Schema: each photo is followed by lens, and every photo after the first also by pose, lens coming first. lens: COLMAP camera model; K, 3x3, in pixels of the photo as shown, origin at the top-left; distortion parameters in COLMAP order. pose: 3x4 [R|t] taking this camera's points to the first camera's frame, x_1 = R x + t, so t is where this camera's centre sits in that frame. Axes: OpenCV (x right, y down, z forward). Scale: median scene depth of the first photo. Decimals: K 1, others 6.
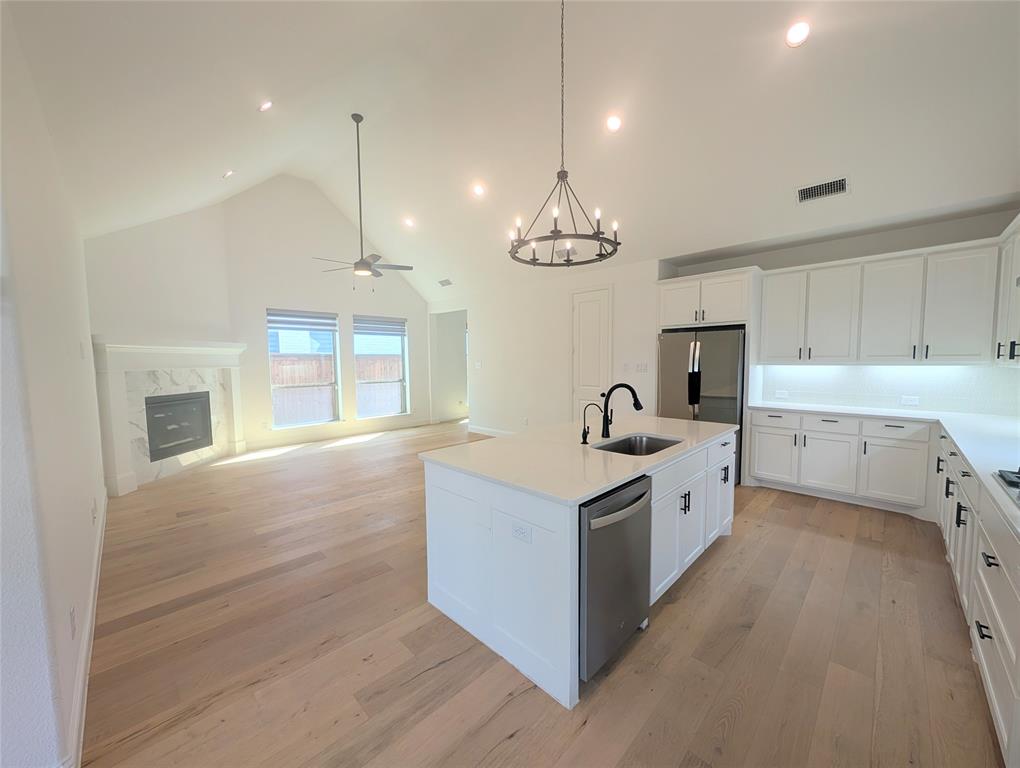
lens RADIAL K [[390.3, 0, 511.9], [0, 390.3, 385.5], [0, 0, 1]] dist [0.001063, 0.000544]
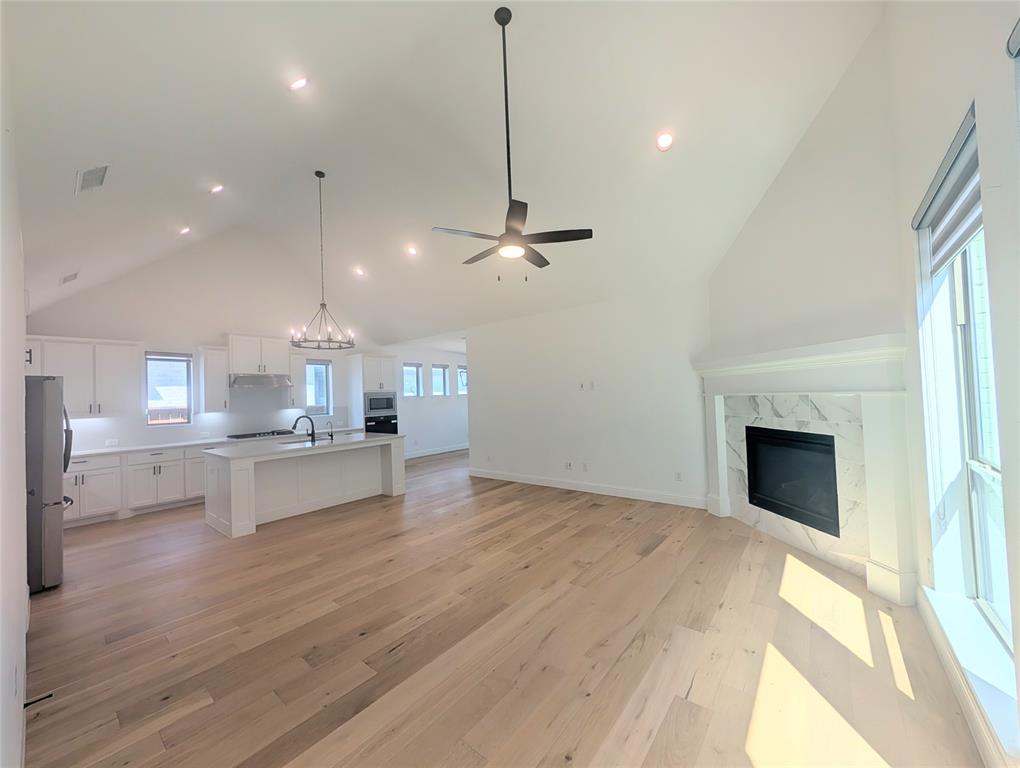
lens RADIAL K [[390.3, 0, 509.7], [0, 390.3, 384.4], [0, 0, 1]] dist [0.001063, 0.000544]
pose [[-0.992812, 0.044486, -0.111110, -0.311077], [0.040115, 0.998342, 0.041271, -0.113198], [0.112762, 0.036518, -0.992951, 1.716313]]
